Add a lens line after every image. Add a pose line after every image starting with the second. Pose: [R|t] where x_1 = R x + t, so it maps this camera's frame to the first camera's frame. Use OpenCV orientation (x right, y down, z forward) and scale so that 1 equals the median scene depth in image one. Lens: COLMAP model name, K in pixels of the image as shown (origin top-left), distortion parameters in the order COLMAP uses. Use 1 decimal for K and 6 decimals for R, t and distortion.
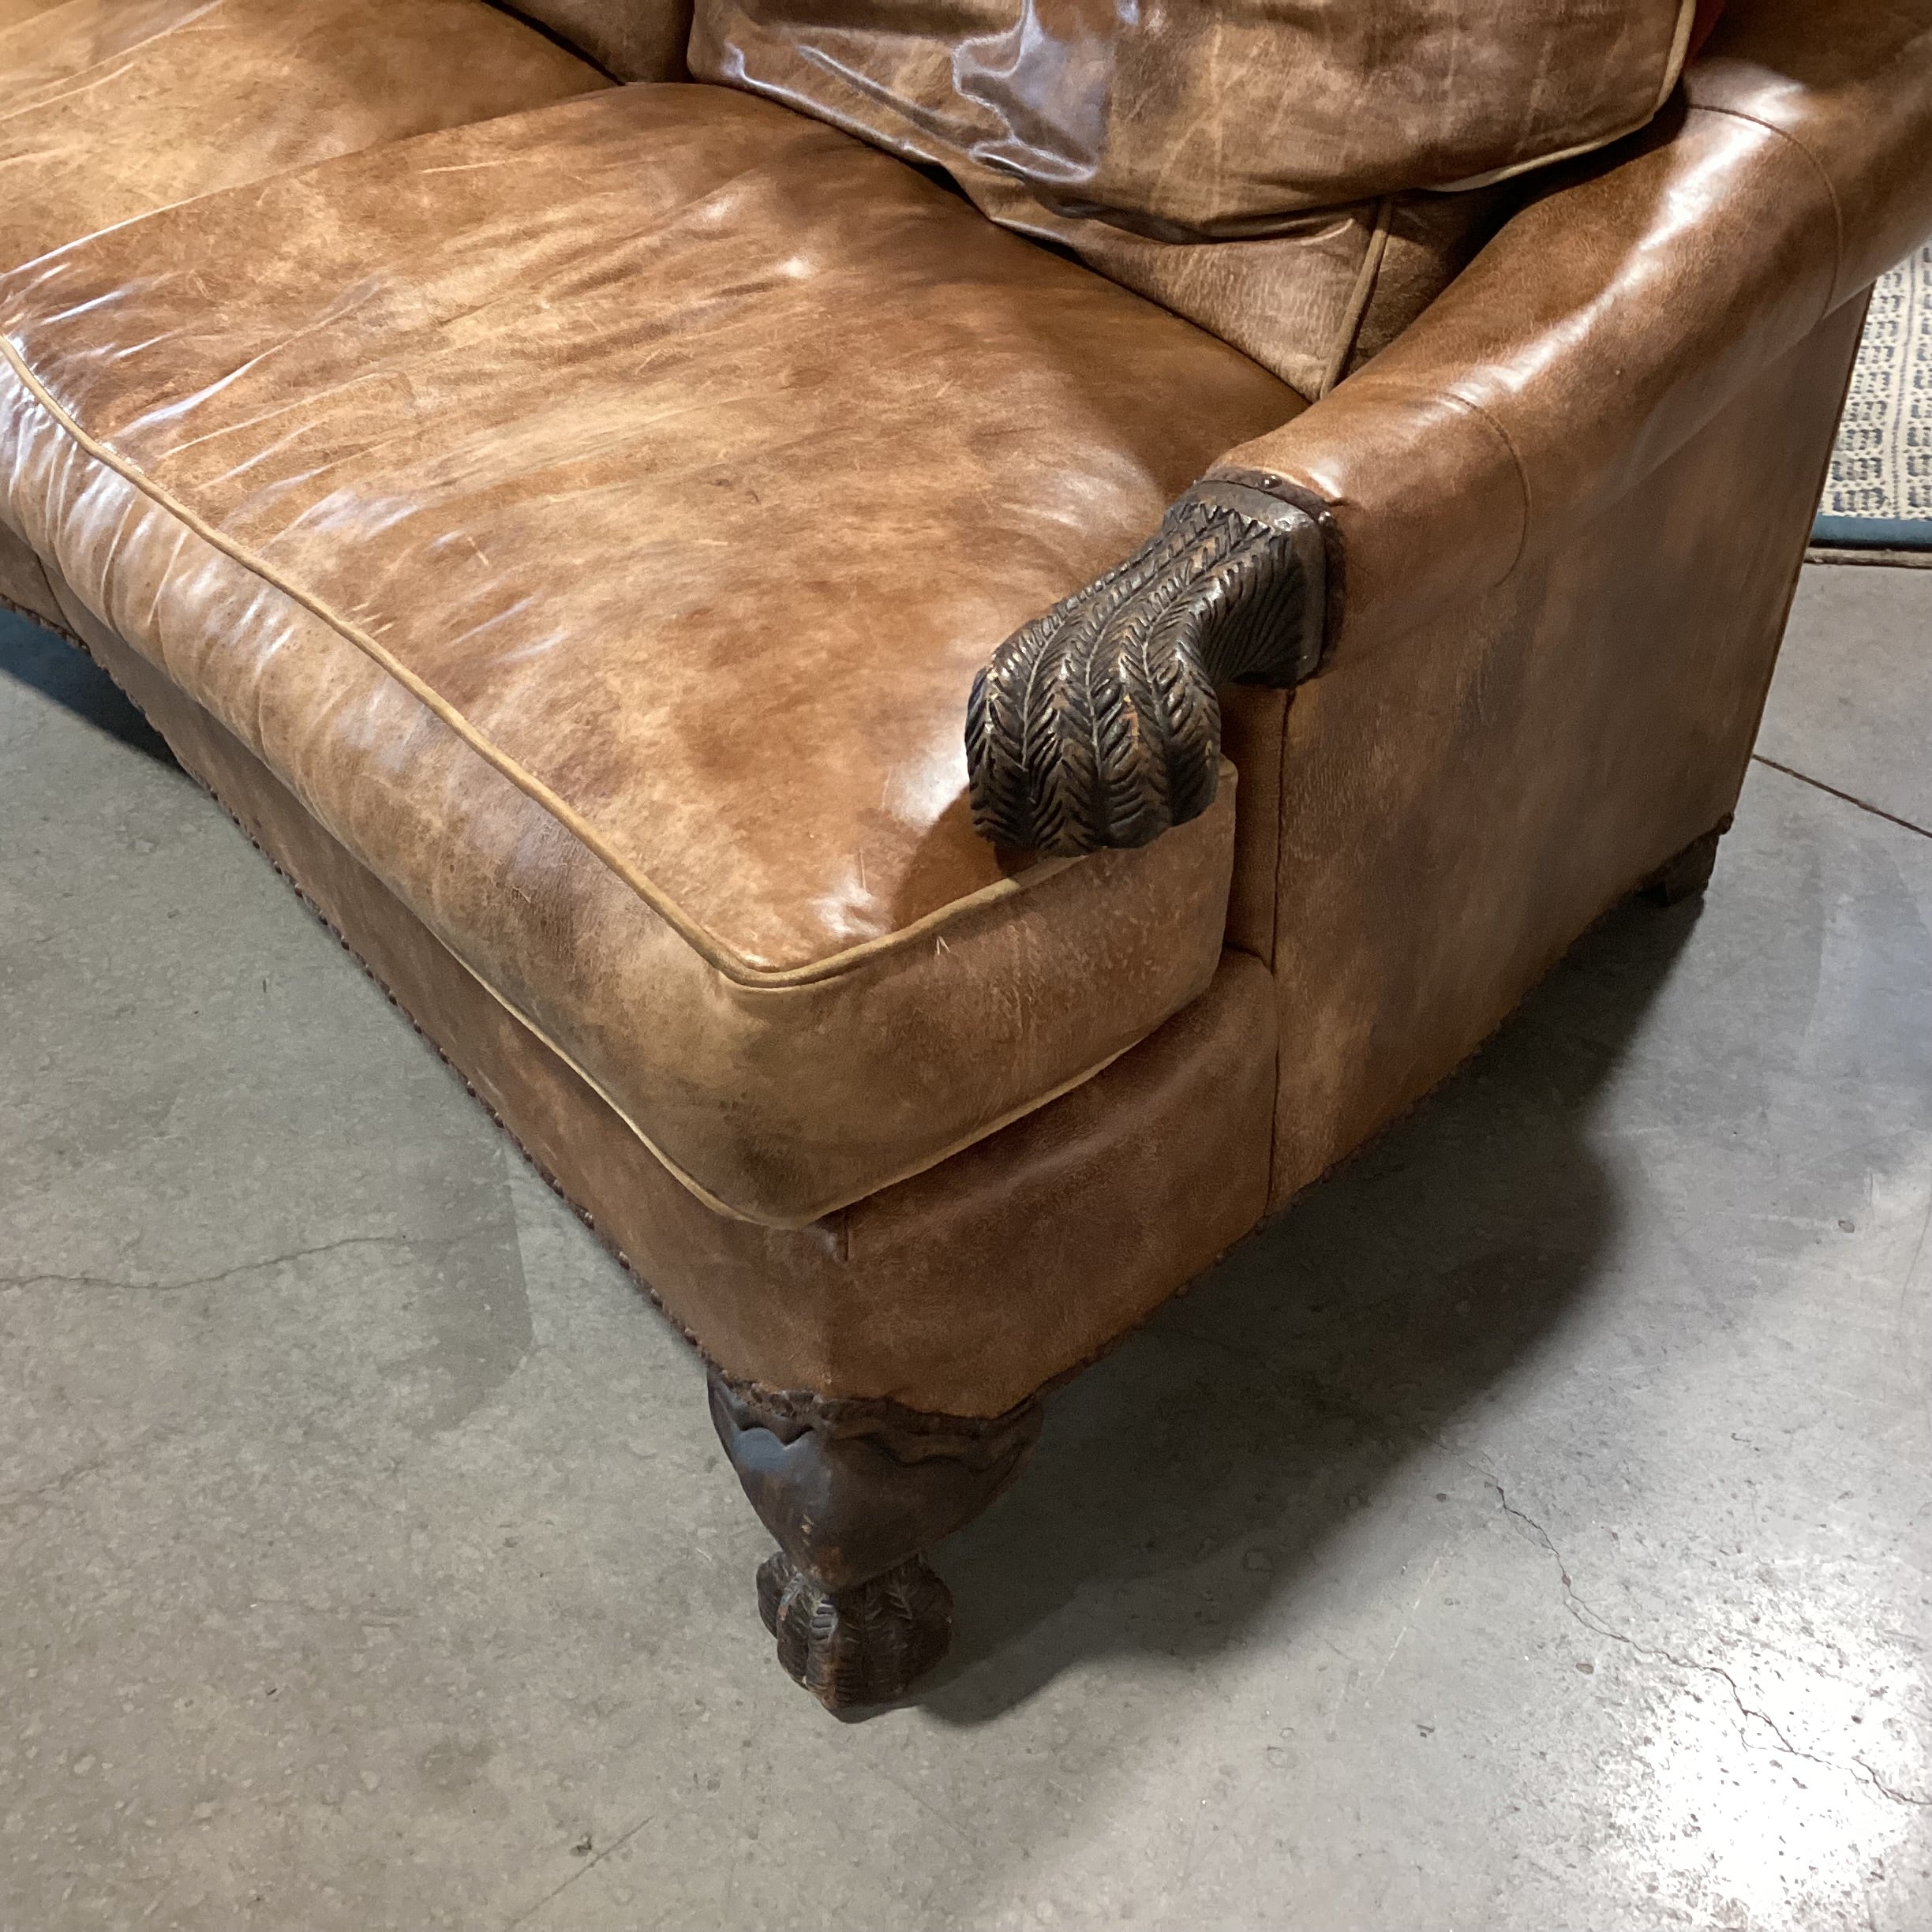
lens RADIAL K [[2306.2, 0, 966.0], [0, 2306.2, 966.0], [0, 0, 1]] dist [0.149612, -0.343977]
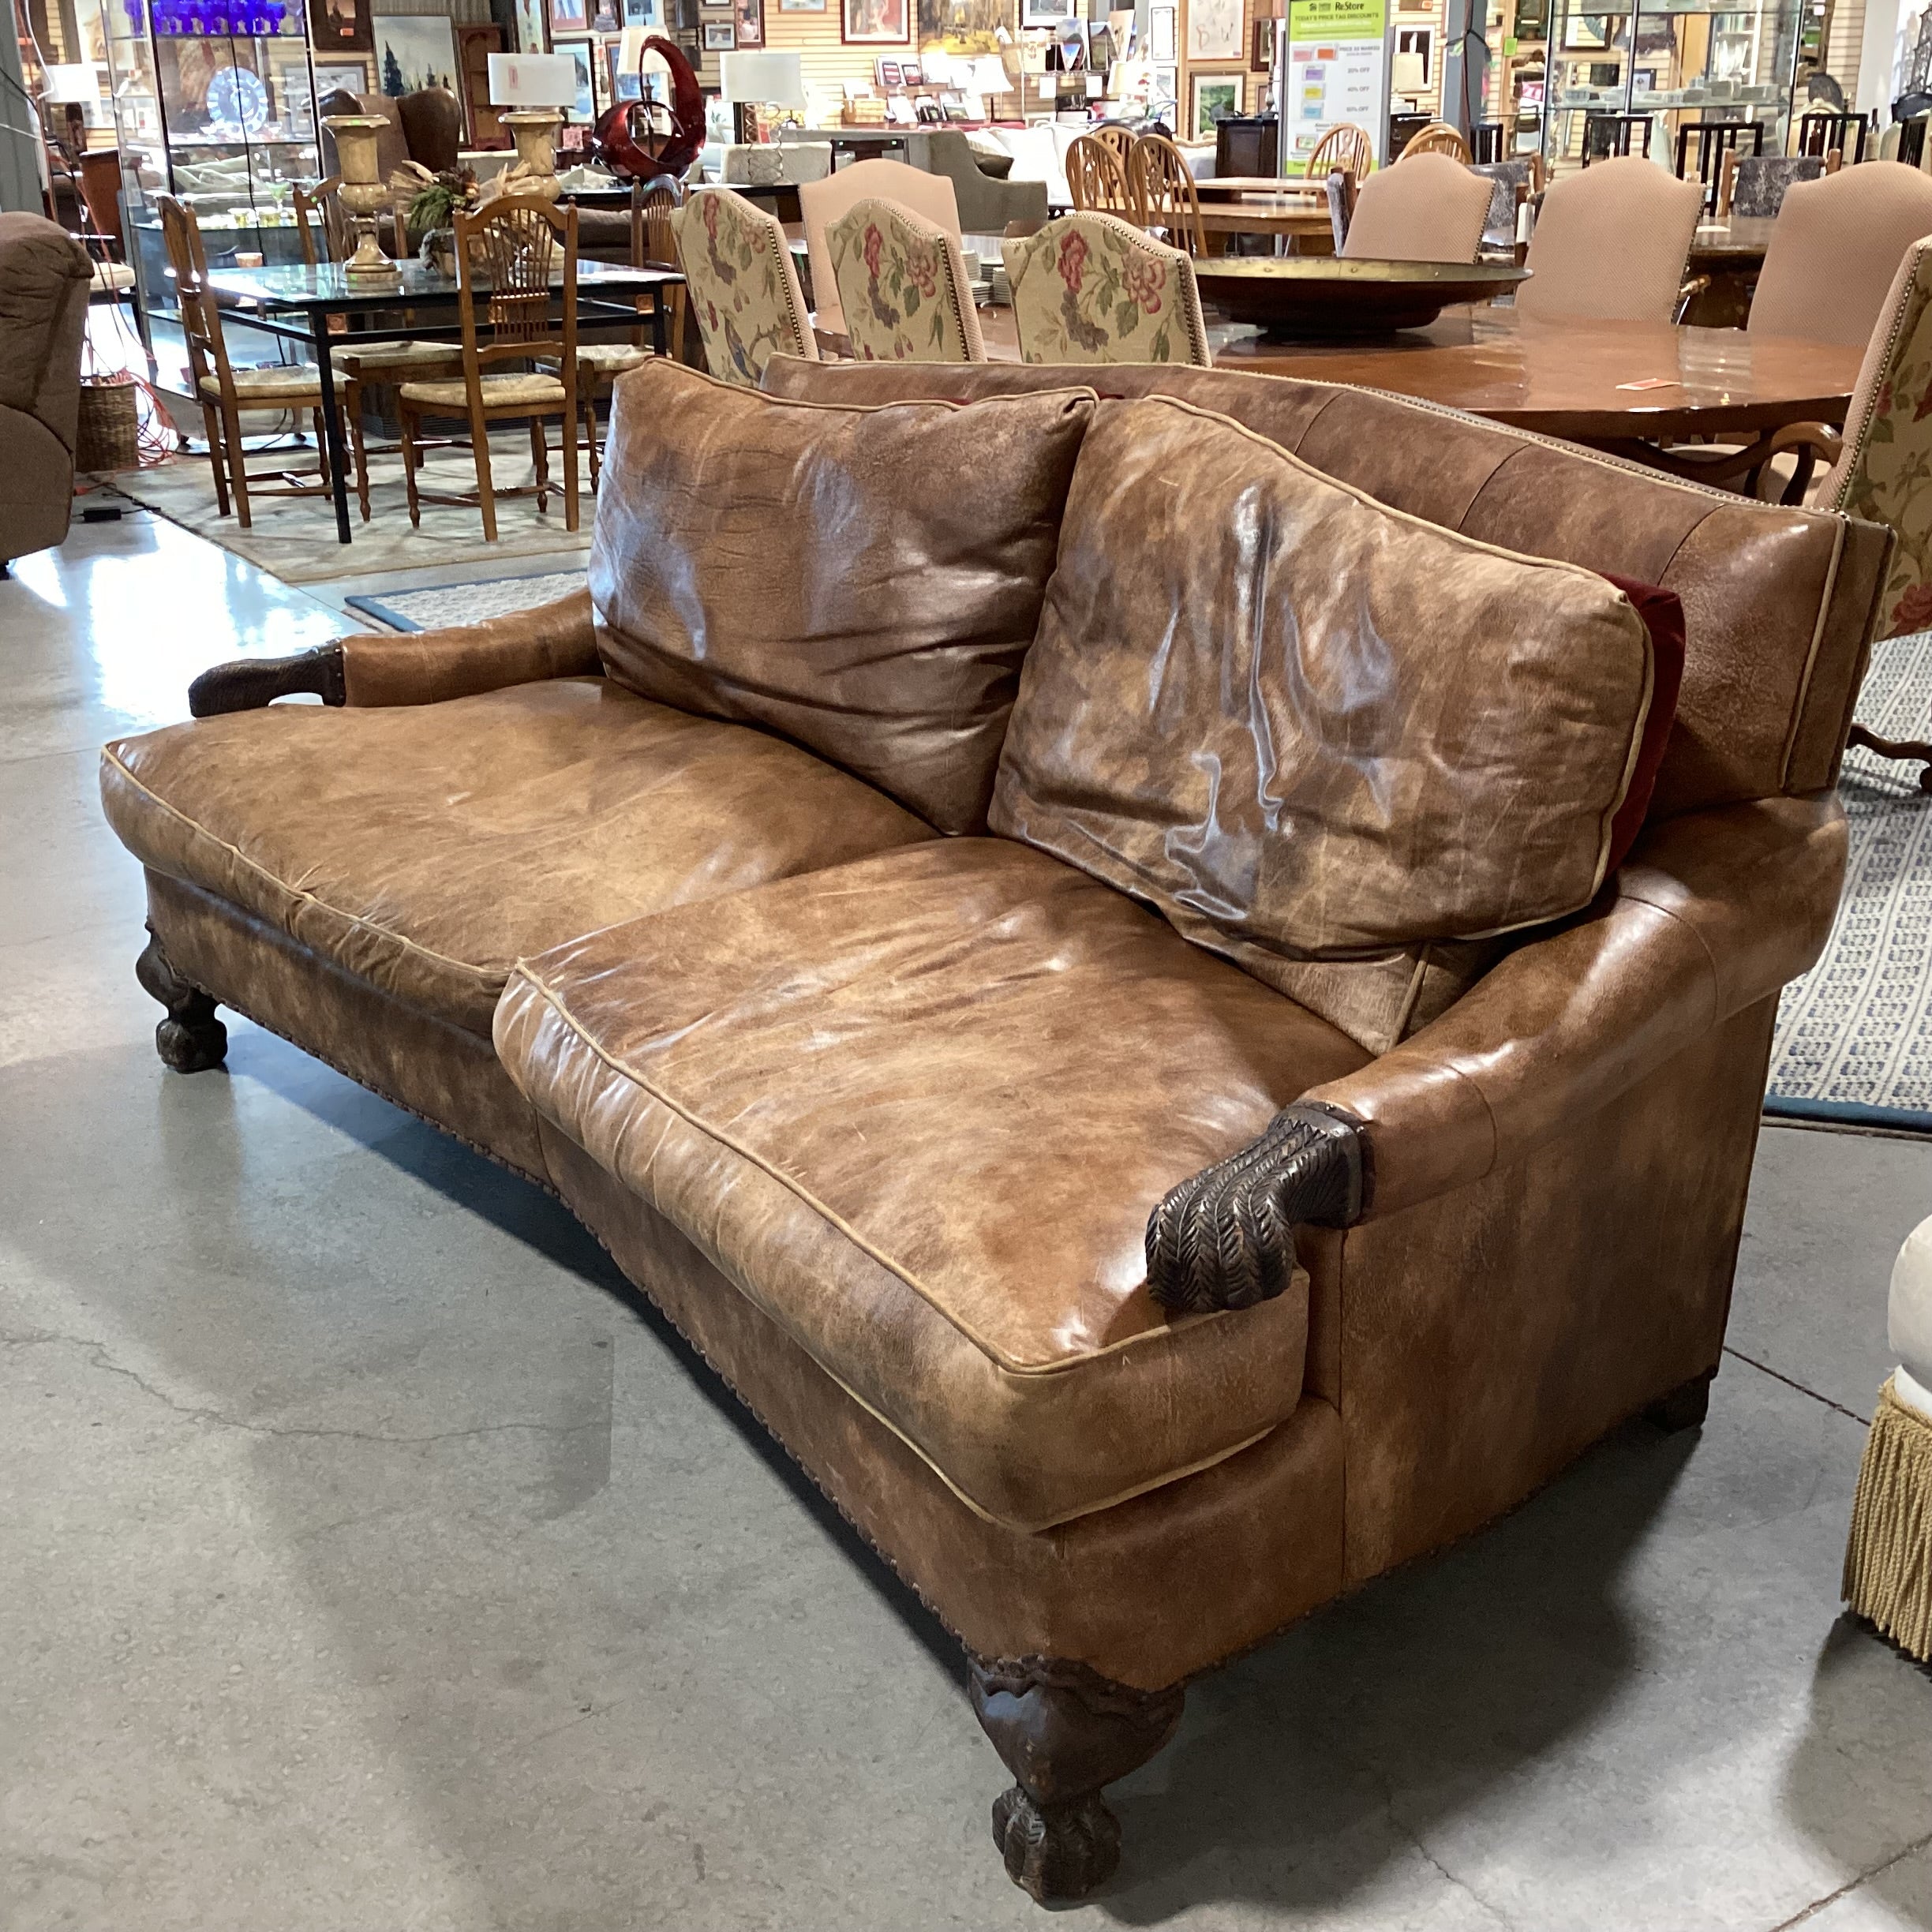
lens RADIAL K [[2307.0, 0, 966.0], [0, 2307.0, 966.0], [0, 0, 1]] dist [0.179896, -0.448907]
pose [[0.991003, 0.043422, -0.126600, 0.301871], [-0.075021, 0.963557, -0.256767, 0.248544], [0.110837, 0.263955, 0.958146, -0.768771]]
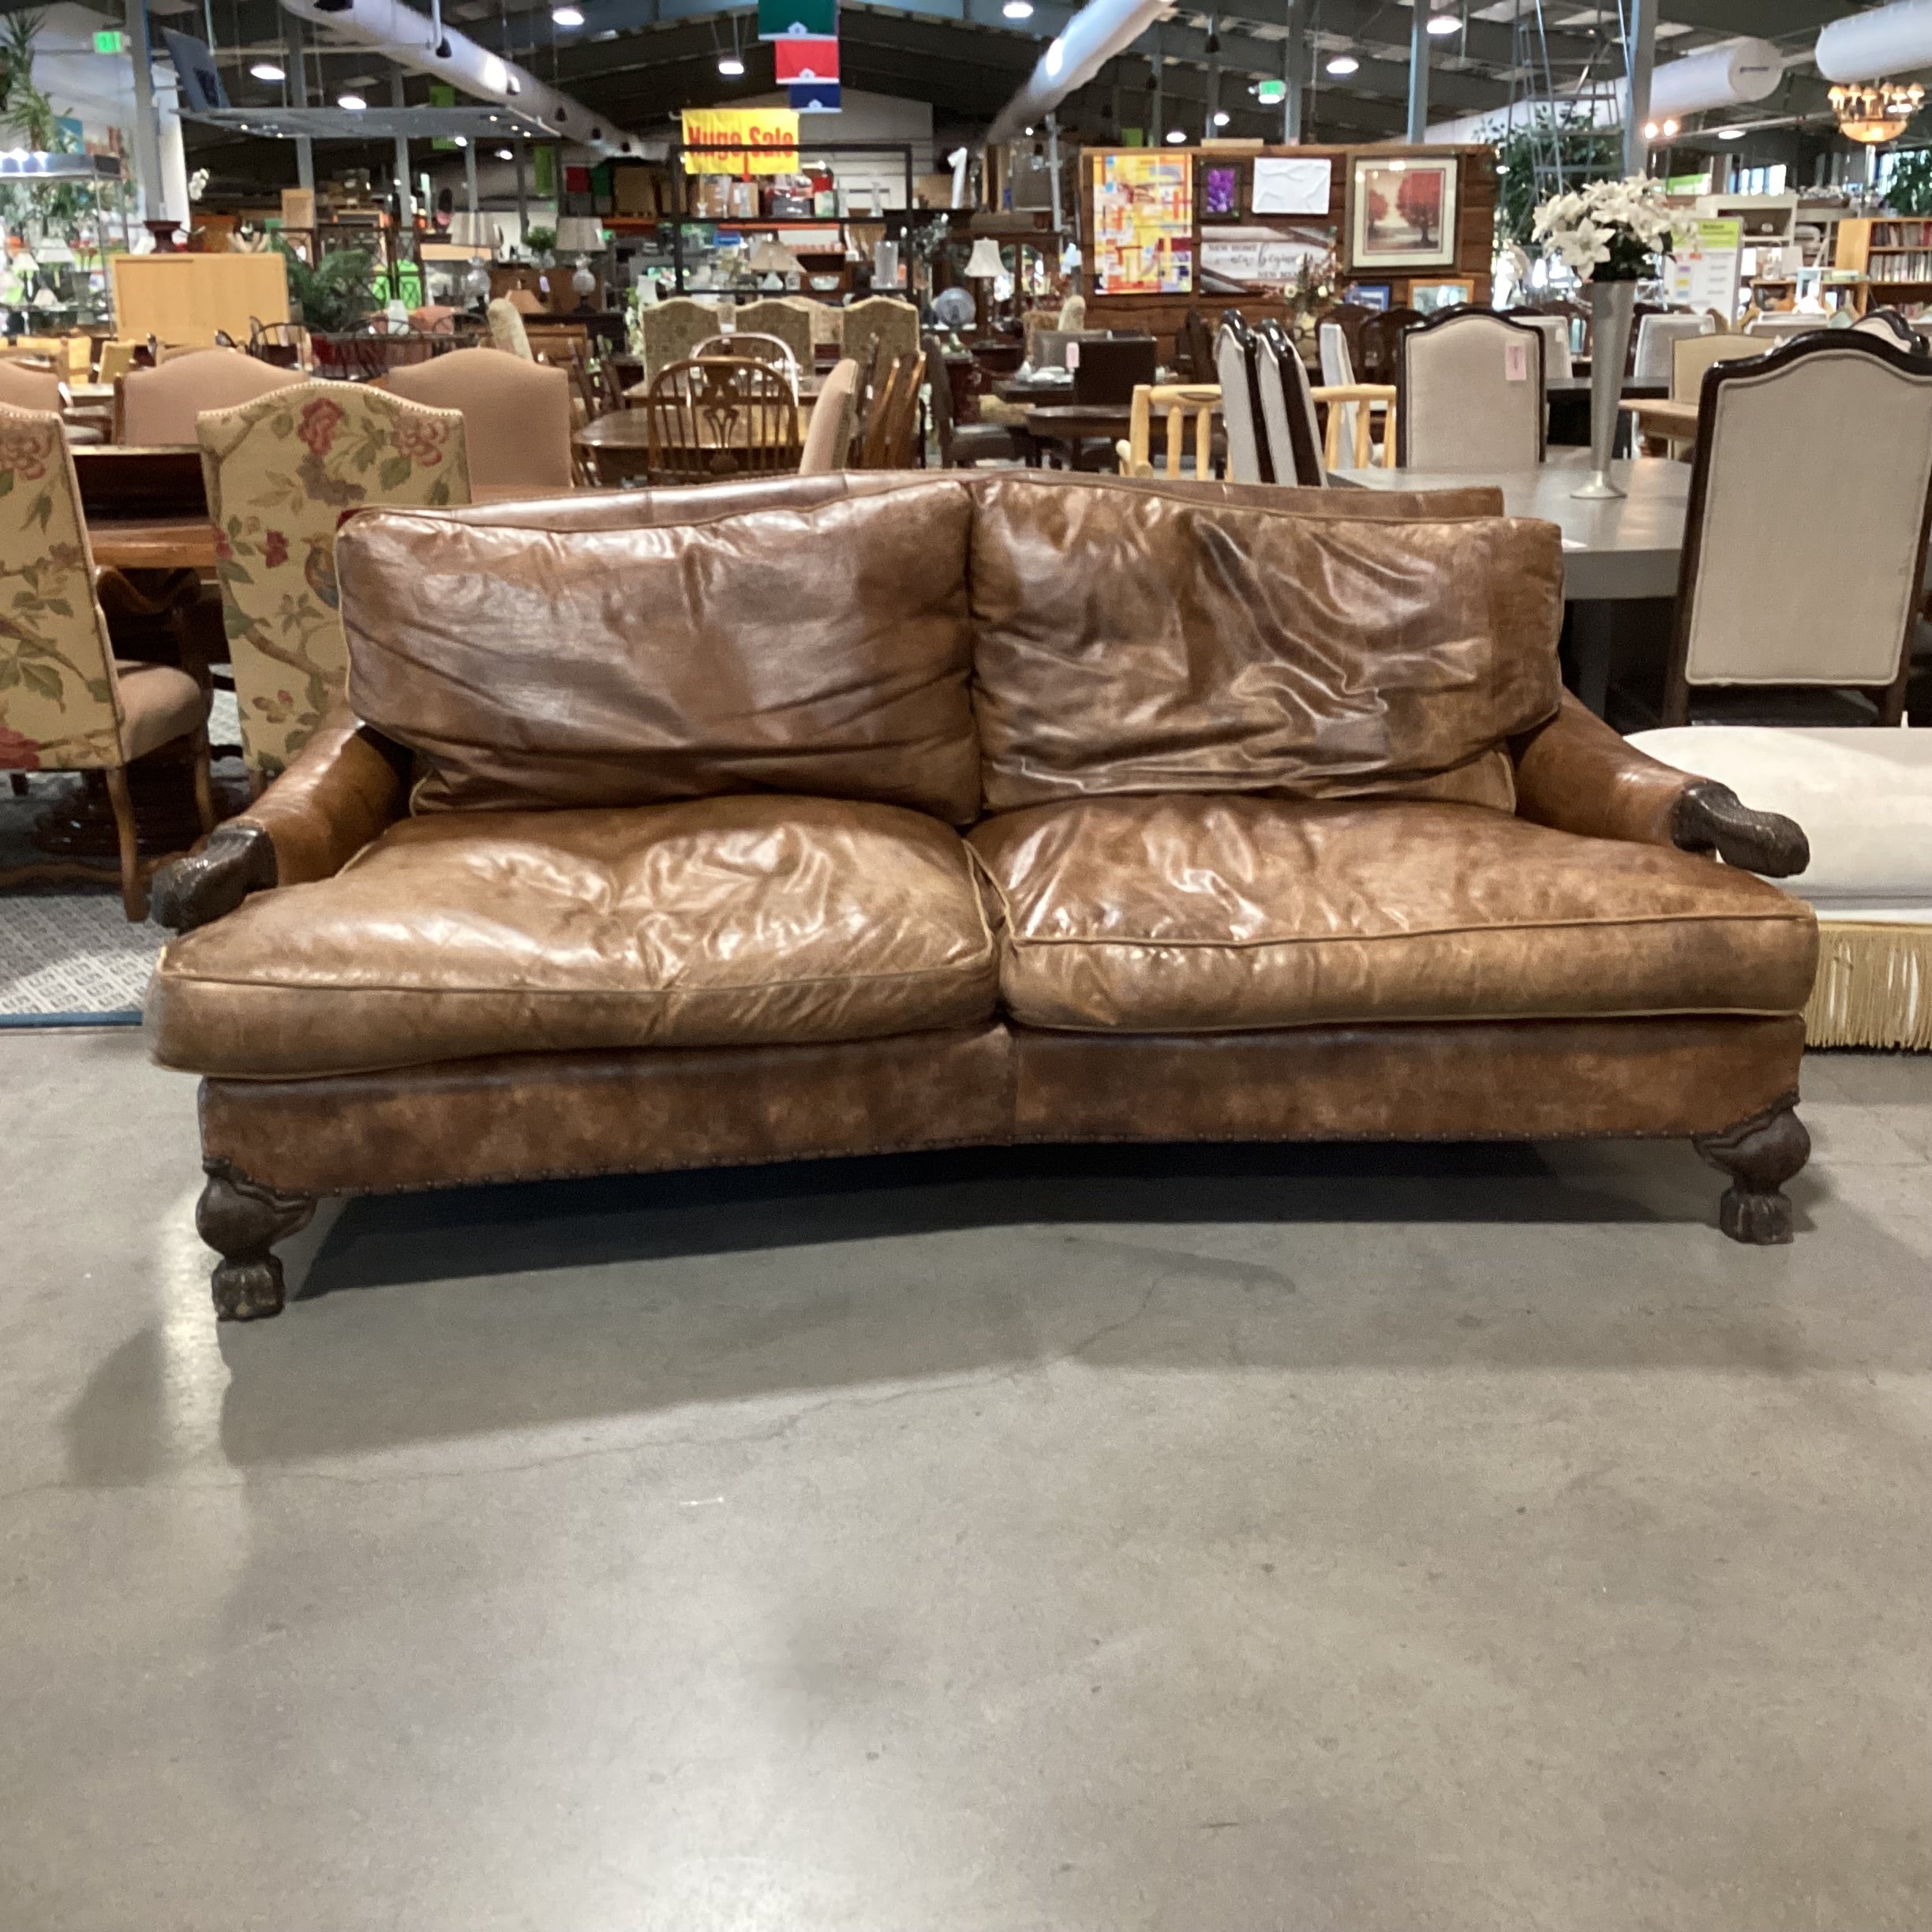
lens RADIAL K [[2322.6, 0, 966.0], [0, 2322.6, 966.0], [0, 0, 1]] dist [0.161103, -0.404544]
pose [[0.607798, -0.215455, 0.764304, -2.297272], [0.469453, 0.873775, -0.127009, 0.069428], [-0.640465, 0.436001, 0.632225, -0.397663]]
